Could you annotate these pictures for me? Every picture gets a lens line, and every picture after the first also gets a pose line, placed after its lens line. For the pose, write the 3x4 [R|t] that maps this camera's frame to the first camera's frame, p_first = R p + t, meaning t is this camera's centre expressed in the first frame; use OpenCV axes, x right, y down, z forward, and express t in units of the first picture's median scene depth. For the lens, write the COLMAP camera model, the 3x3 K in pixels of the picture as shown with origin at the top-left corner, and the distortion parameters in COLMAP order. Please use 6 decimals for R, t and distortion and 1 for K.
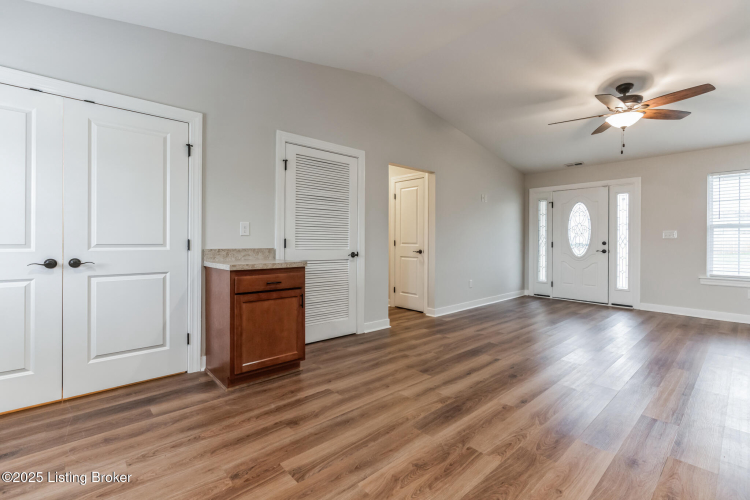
lens RADIAL K [[337.7, 0, 374.9], [0, 337.7, 246.4], [0, 0, 1]] dist [-0.001522, 0.000226]
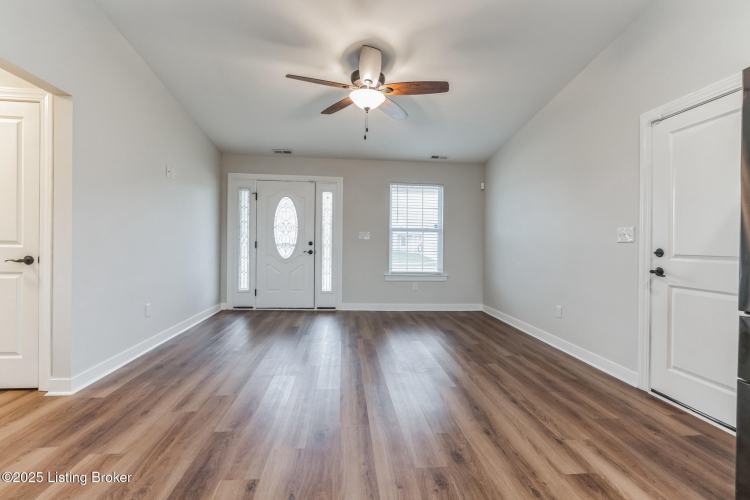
lens RADIAL K [[337.7, 0, 374.9], [0, 337.7, 246.4], [0, 0, 1]] dist [-0.001522, 0.000226]
pose [[0.598120, -0.001720, 0.801405, 0.043614], [-0.002387, 0.999989, 0.003928, -0.005486], [-0.801403, -0.004263, 0.598109, 0.313835]]
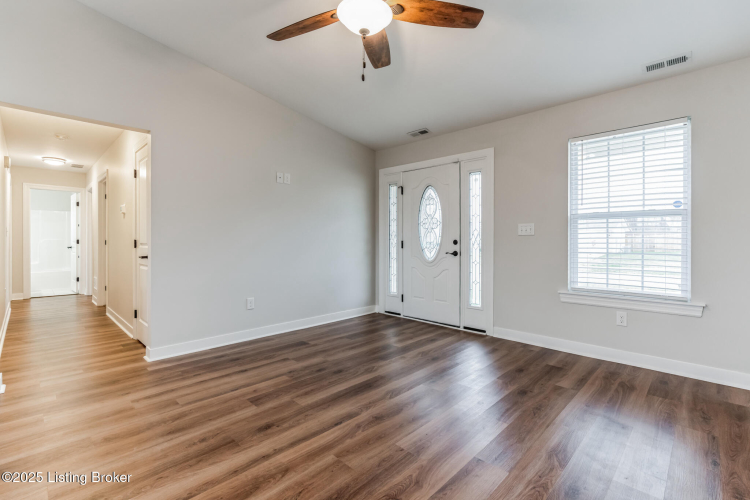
lens RADIAL K [[346.3, 0, 377.1], [0, 346.3, 246.9], [0, 0, 1]] dist [0.001328, 0.000277]
pose [[0.997267, -0.005322, 0.073685, 0.474088], [0.005243, 0.999985, 0.001262, -0.001385], [-0.073691, -0.000872, 0.997281, 0.287341]]
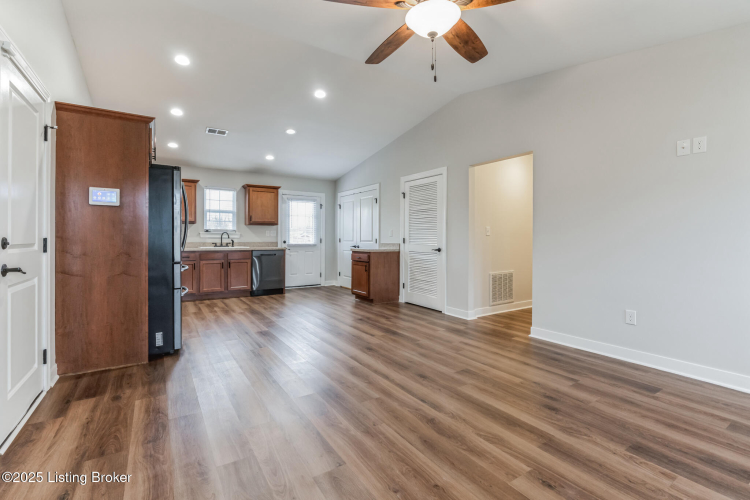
lens RADIAL K [[346.3, 0, 377.1], [0, 346.3, 246.9], [0, 0, 1]] dist [0.001328, 0.000277]
pose [[-0.158410, 0.017130, -0.987225, 0.879122], [-0.018169, 0.999630, 0.020261, -0.006413], [0.987206, 0.021146, -0.158040, 0.666990]]
